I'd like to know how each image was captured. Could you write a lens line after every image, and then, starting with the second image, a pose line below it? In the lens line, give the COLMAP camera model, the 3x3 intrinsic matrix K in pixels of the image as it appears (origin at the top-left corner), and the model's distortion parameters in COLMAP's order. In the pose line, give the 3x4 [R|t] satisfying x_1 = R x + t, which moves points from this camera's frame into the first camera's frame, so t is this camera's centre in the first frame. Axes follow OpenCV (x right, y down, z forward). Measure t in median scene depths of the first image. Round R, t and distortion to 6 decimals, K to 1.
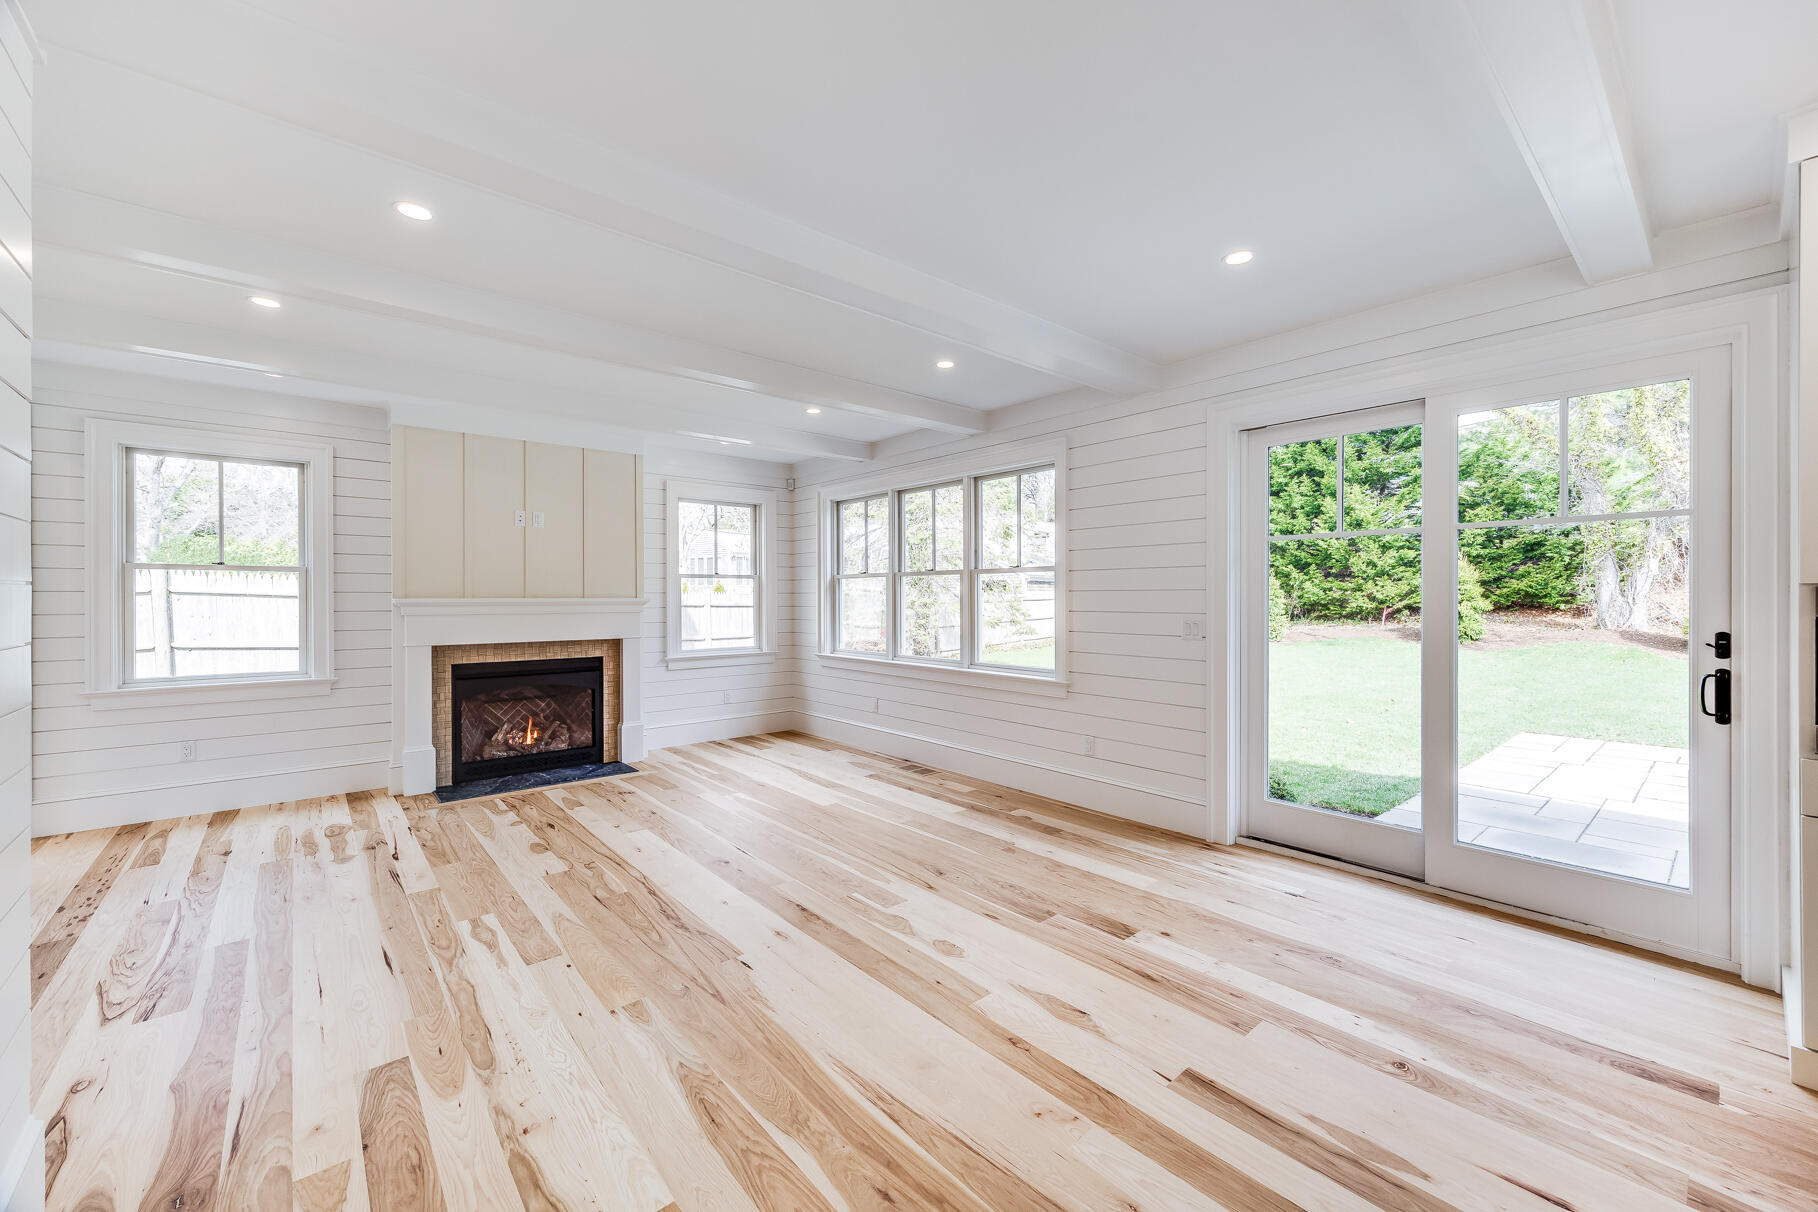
lens RADIAL K [[714.9, 0, 924.7], [0, 714.9, 600.9], [0, 0, 1]] dist [0.000926, -0.000071]
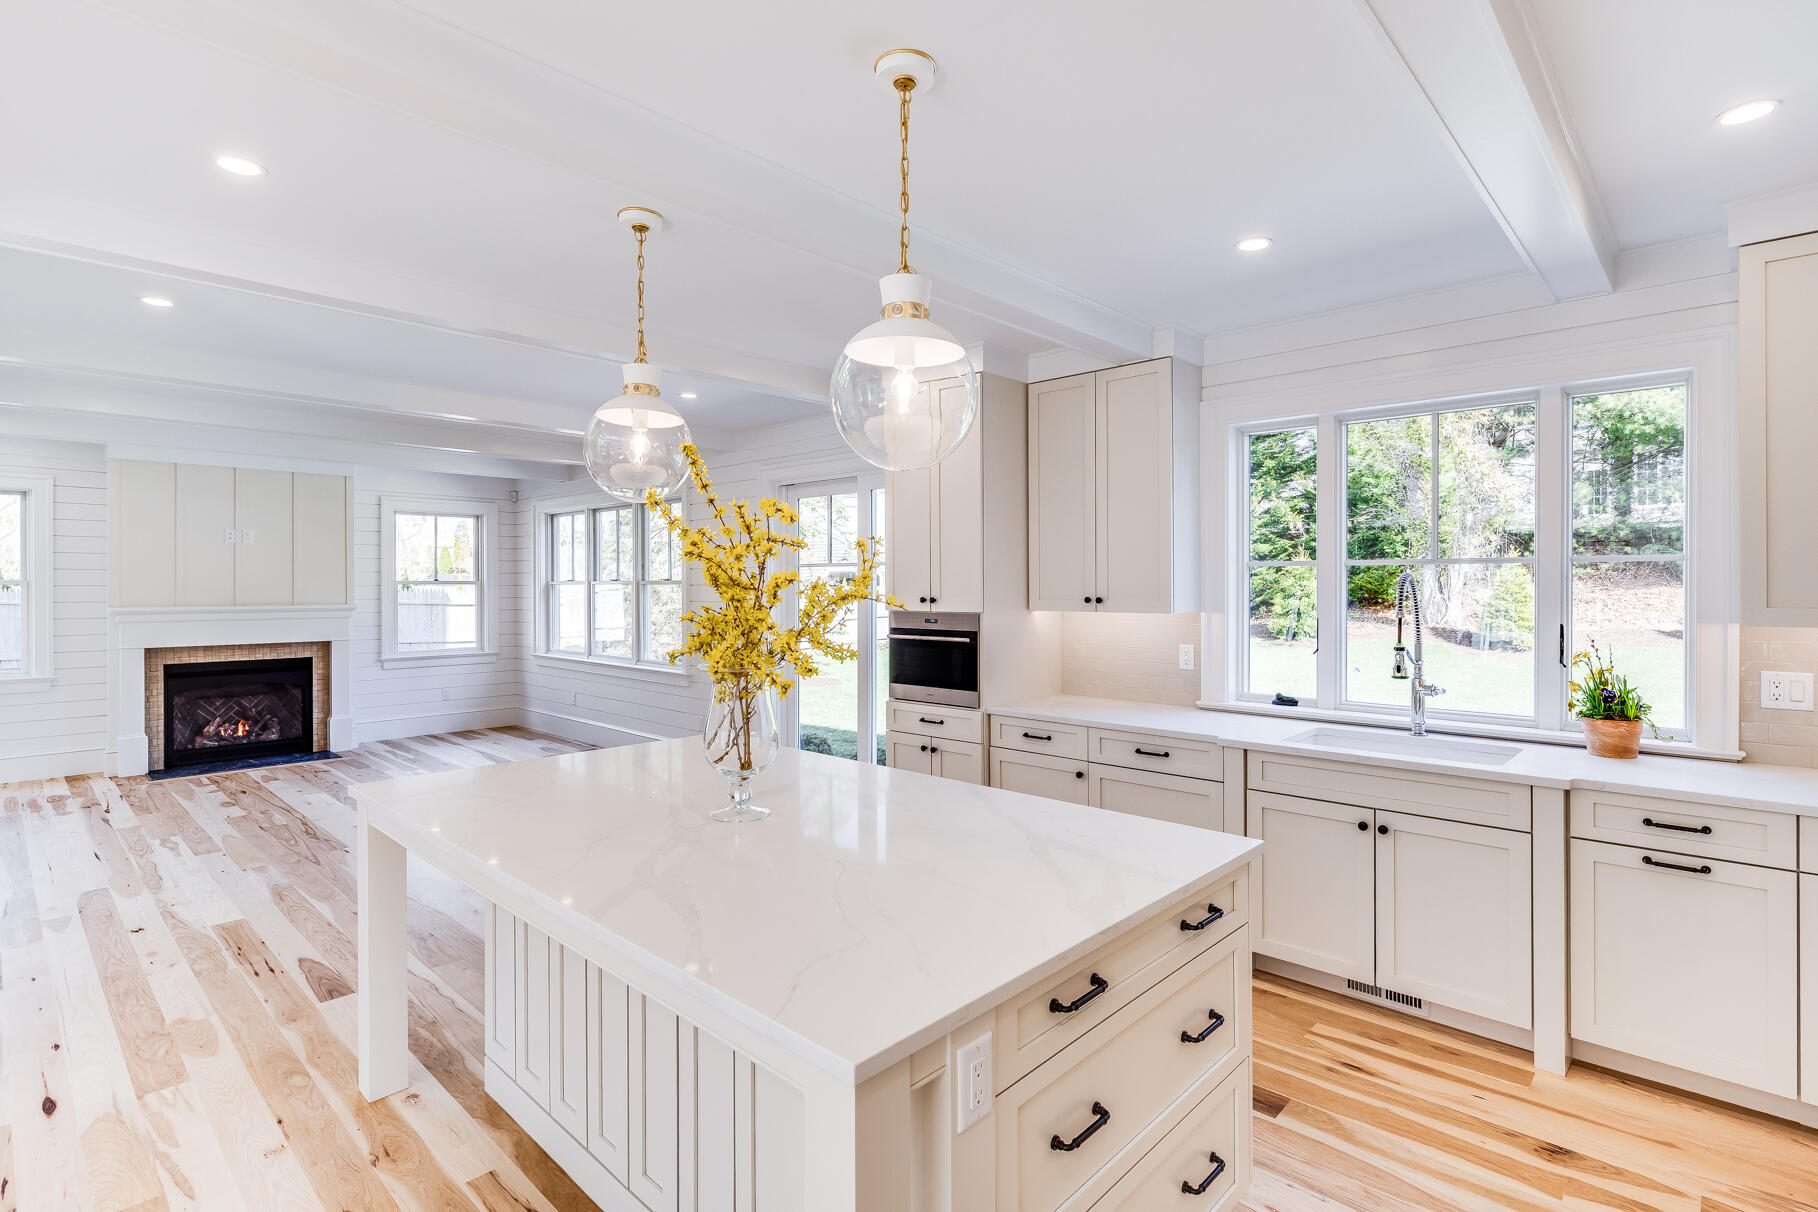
lens RADIAL K [[880.1, 0, 927.7], [0, 880.1, 589.4], [0, 0, 1]] dist [-0.003998, -0.001400]
pose [[0.994826, 0.000080, 0.101591, 0.432497], [0.000154, 0.999997, -0.002298, -0.029282], [-0.101591, 0.002302, 0.994824, -0.546386]]
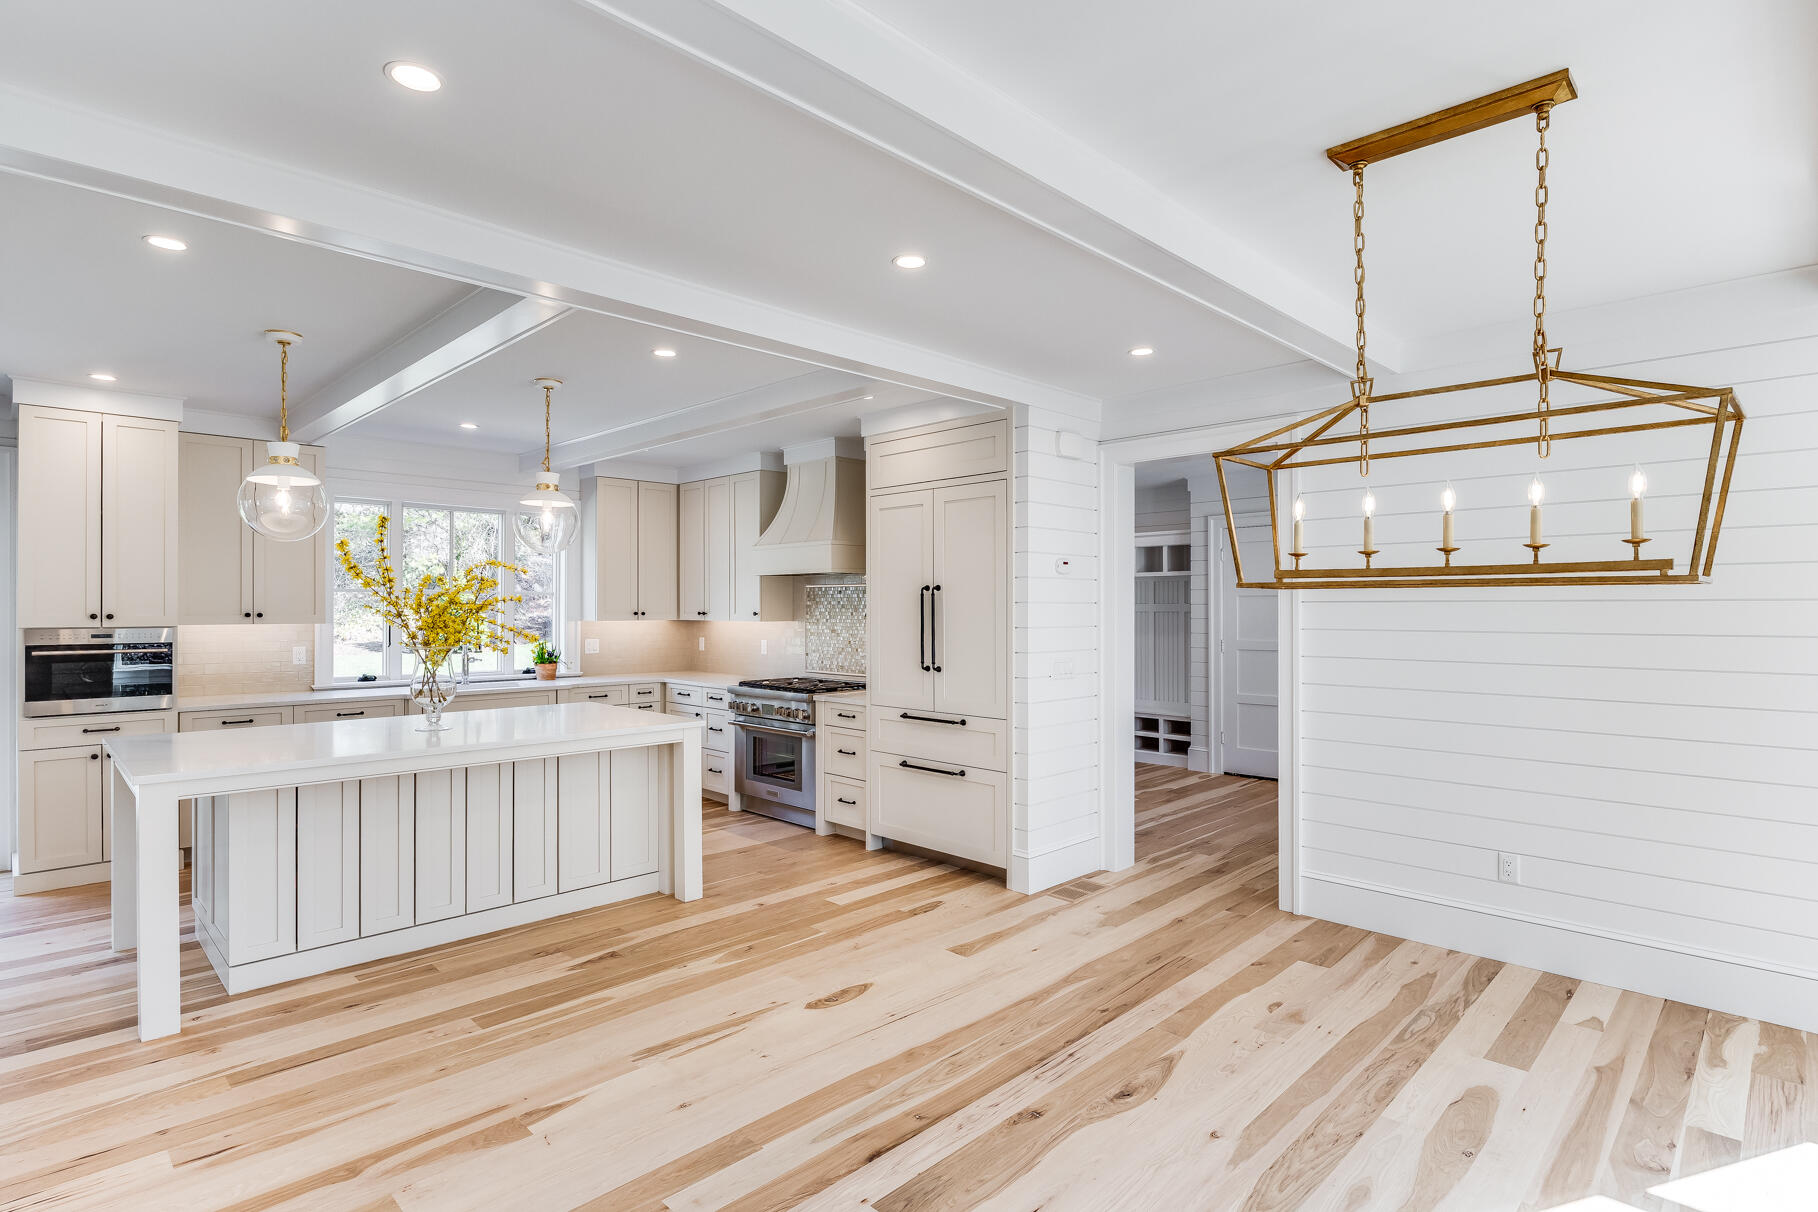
lens RADIAL K [[922.4, 0, 909.0], [0, 922.4, 606.0], [0, 0, 1]] dist [-0.002087, -0.000385]
pose [[-0.056565, 0.004528, 0.998389, -0.532266], [0.005922, 0.999974, -0.004199, -0.022504], [-0.998381, 0.005675, -0.056591, -0.475267]]
